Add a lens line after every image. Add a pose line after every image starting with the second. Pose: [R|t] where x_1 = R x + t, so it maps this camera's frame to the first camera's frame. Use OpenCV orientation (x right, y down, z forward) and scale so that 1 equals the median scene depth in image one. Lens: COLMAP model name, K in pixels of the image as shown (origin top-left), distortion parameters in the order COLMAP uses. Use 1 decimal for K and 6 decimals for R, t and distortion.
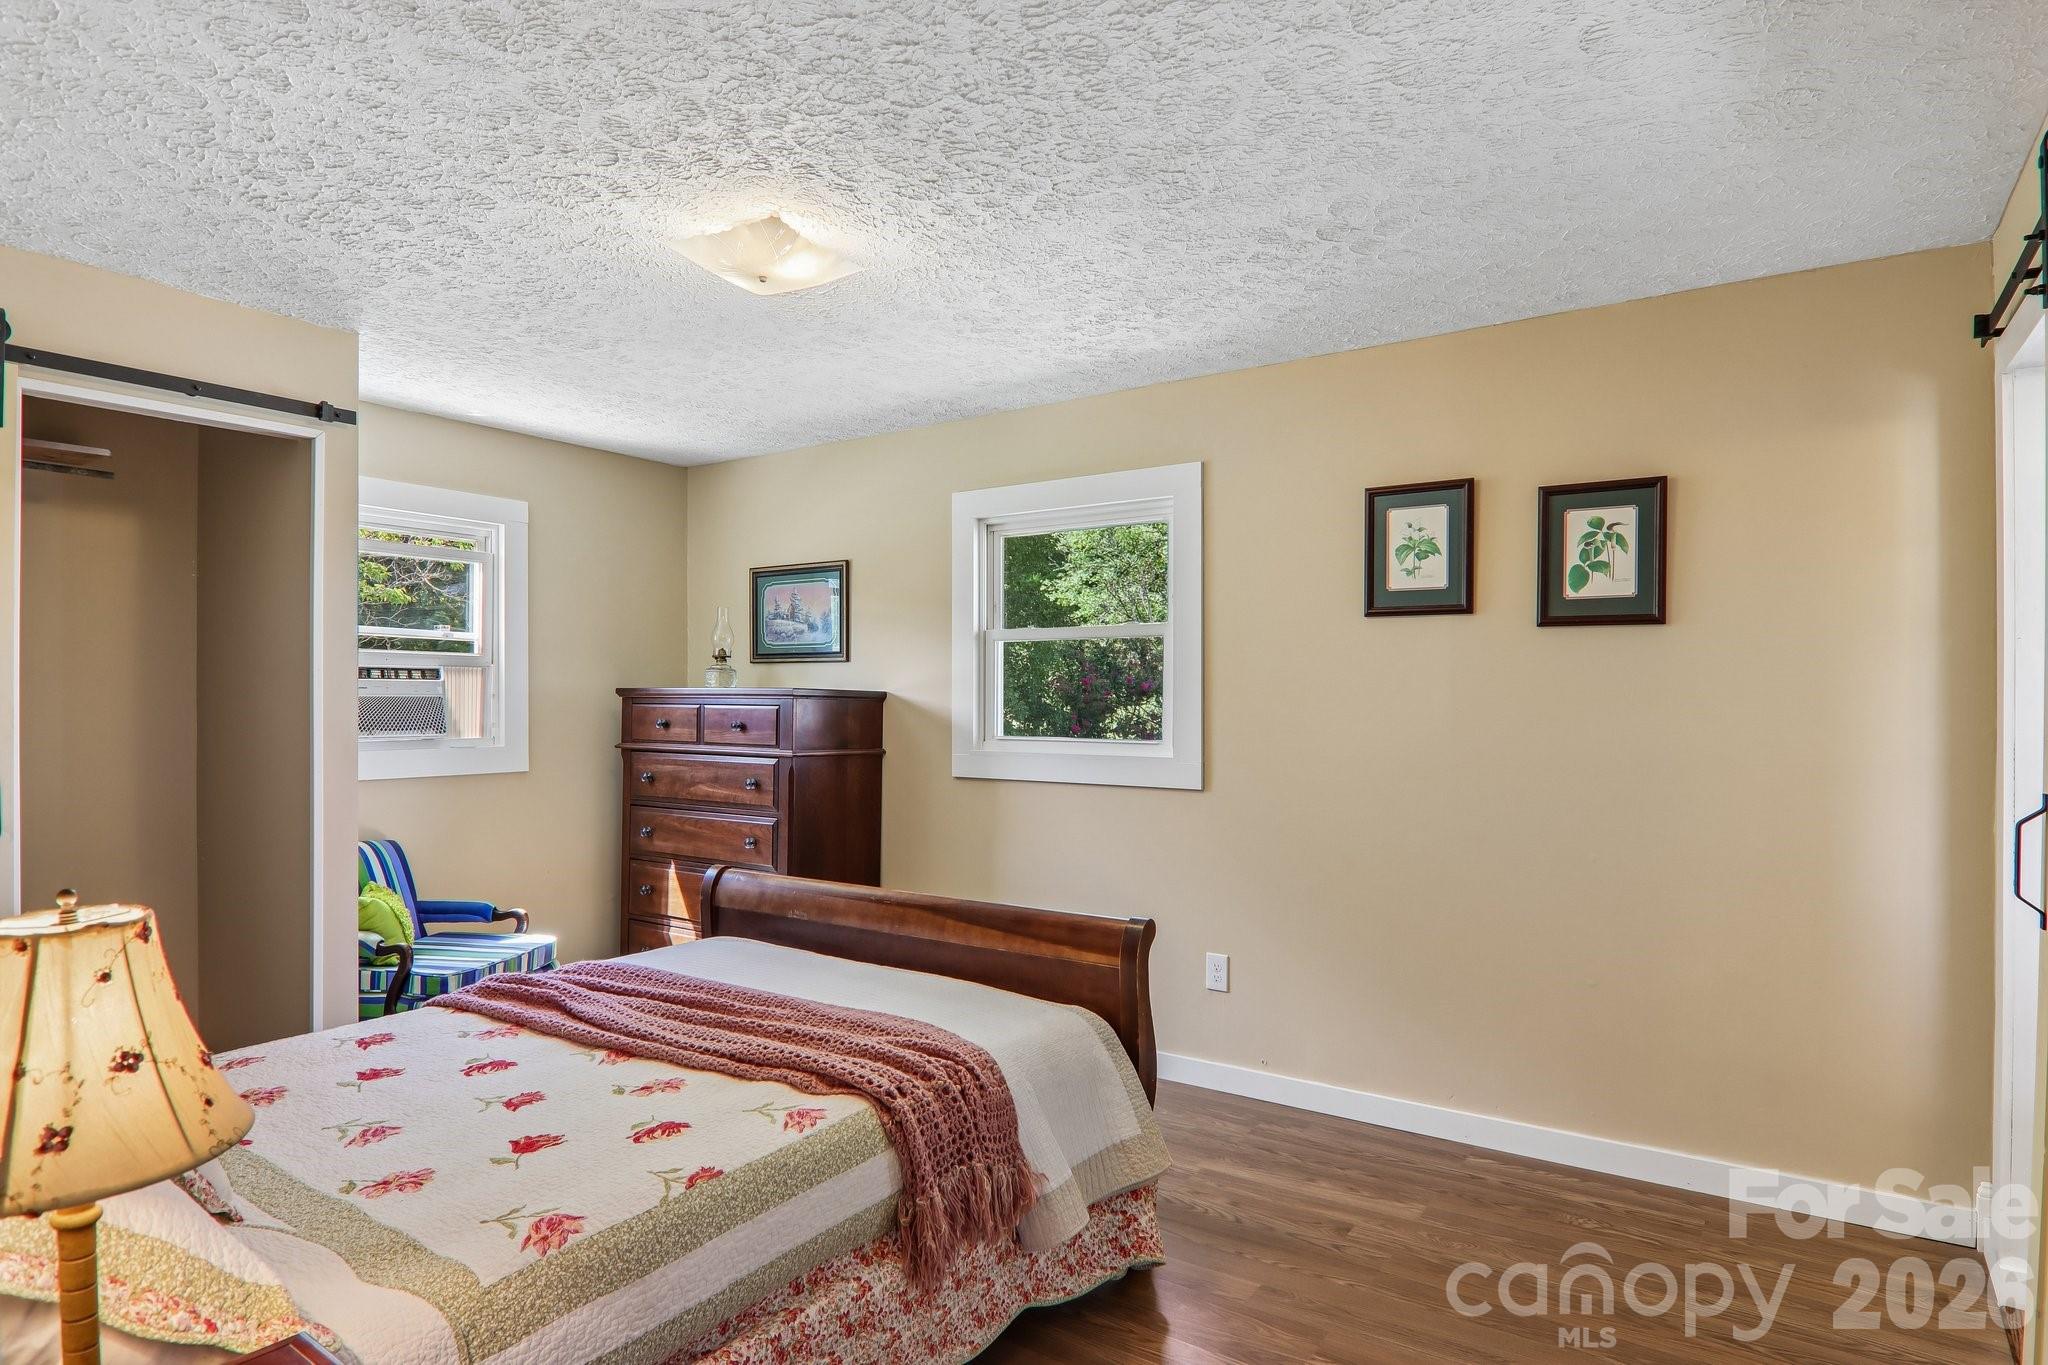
lens RADIAL K [[1132.7, 0, 1016.9], [0, 1132.7, 693.0], [0, 0, 1]] dist [-0.000350, -0.017557]
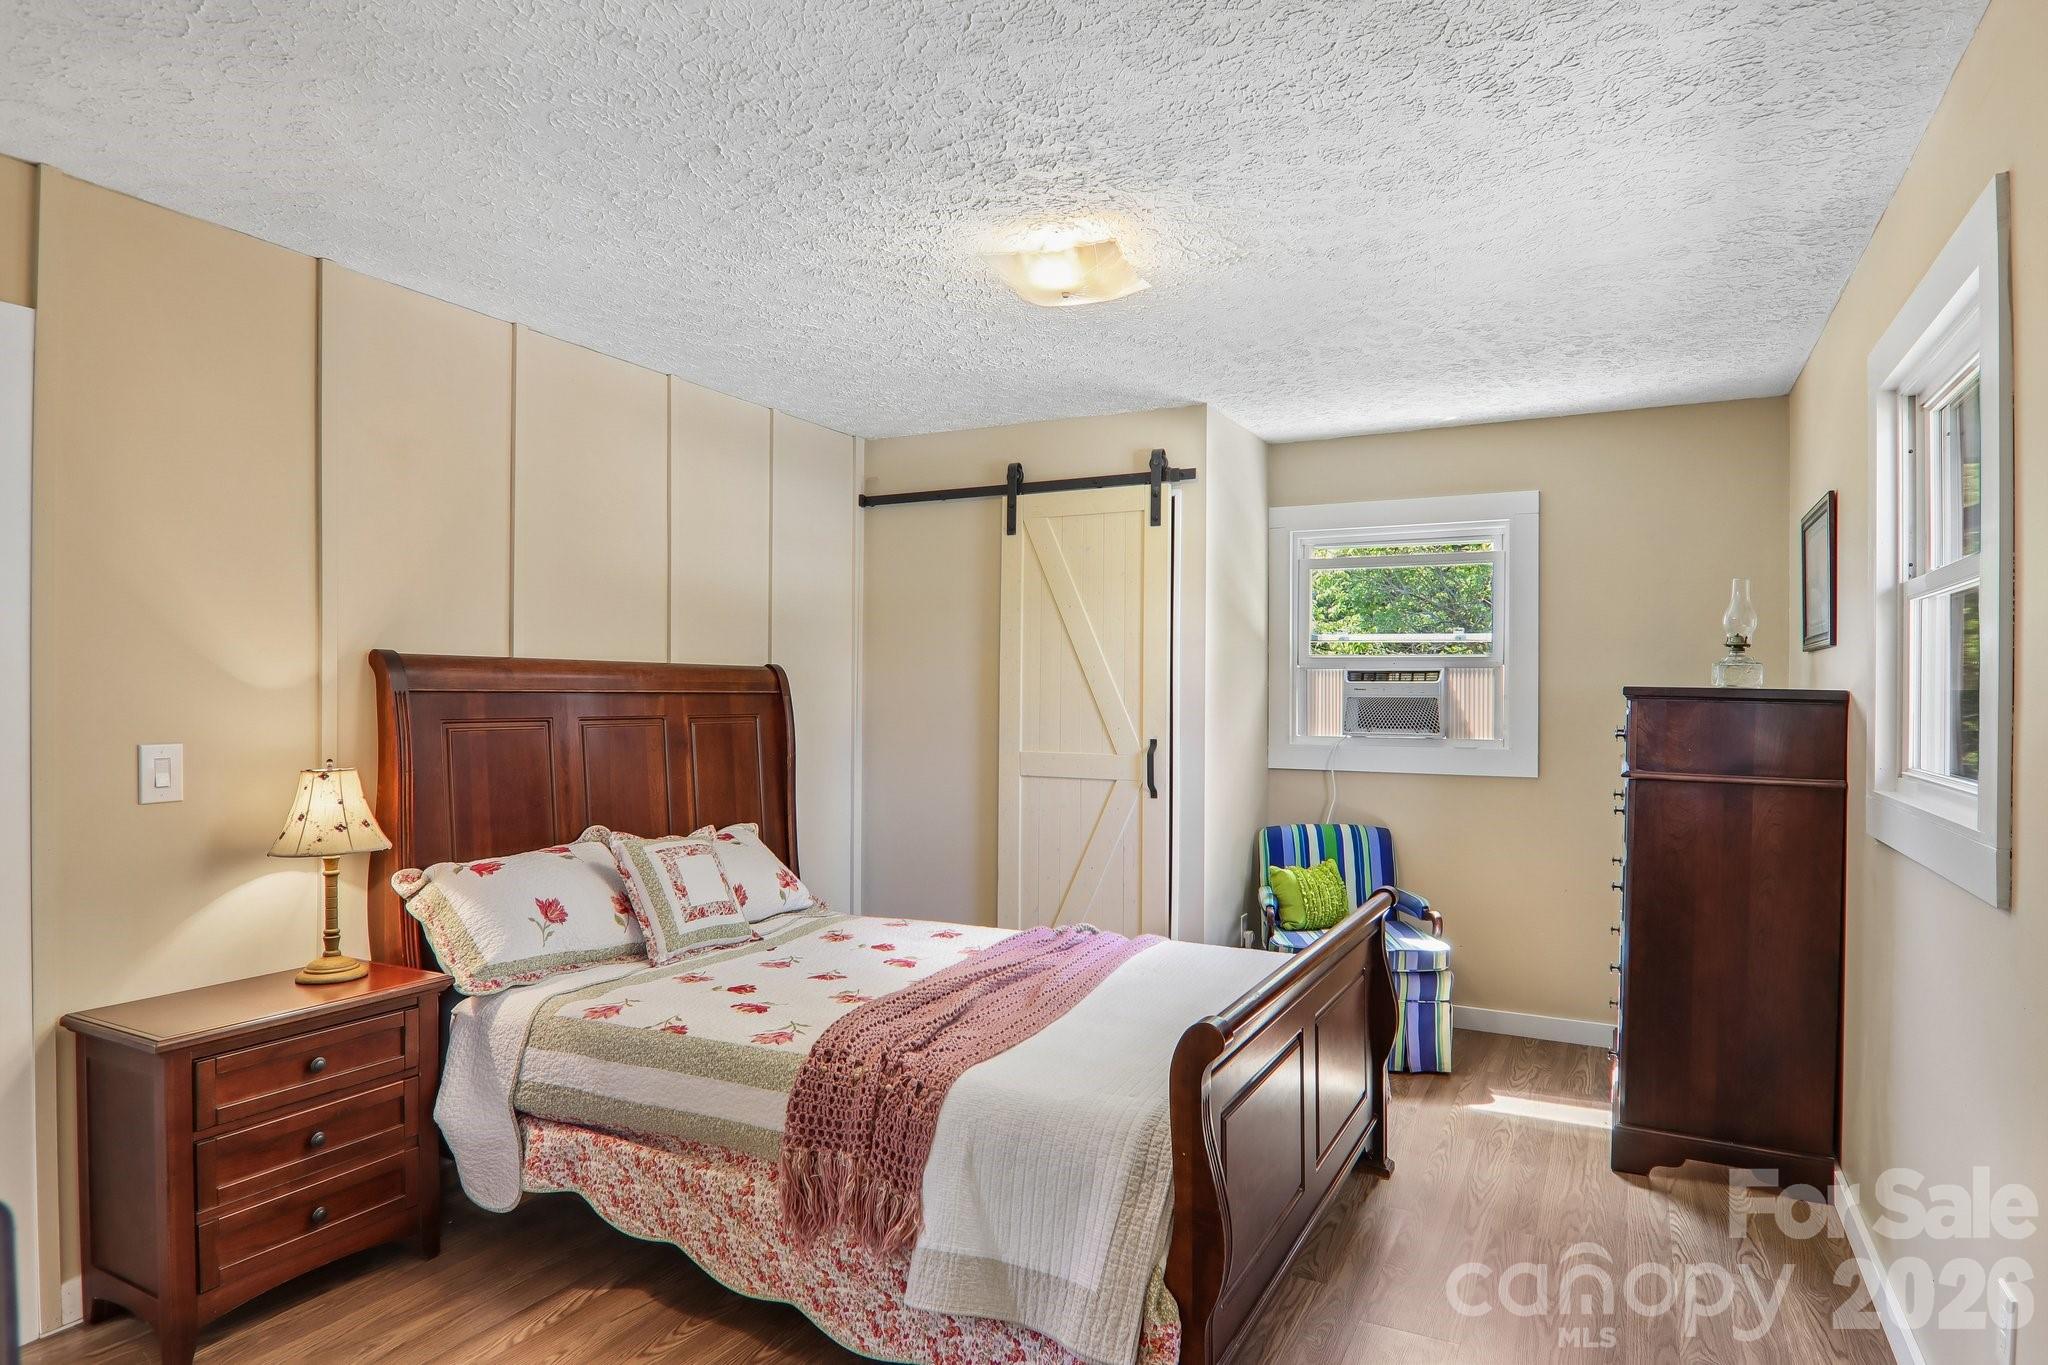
lens RADIAL K [[1132.7, 0, 1023.9], [0, 1132.7, 685.3], [0, 0, 1]] dist [-0.000350, -0.017557]
pose [[0.140593, -0.009732, -0.990020, 0.513437], [-0.000682, 0.999950, -0.009927, 0.002764], [0.990067, 0.002070, 0.140579, 0.525522]]
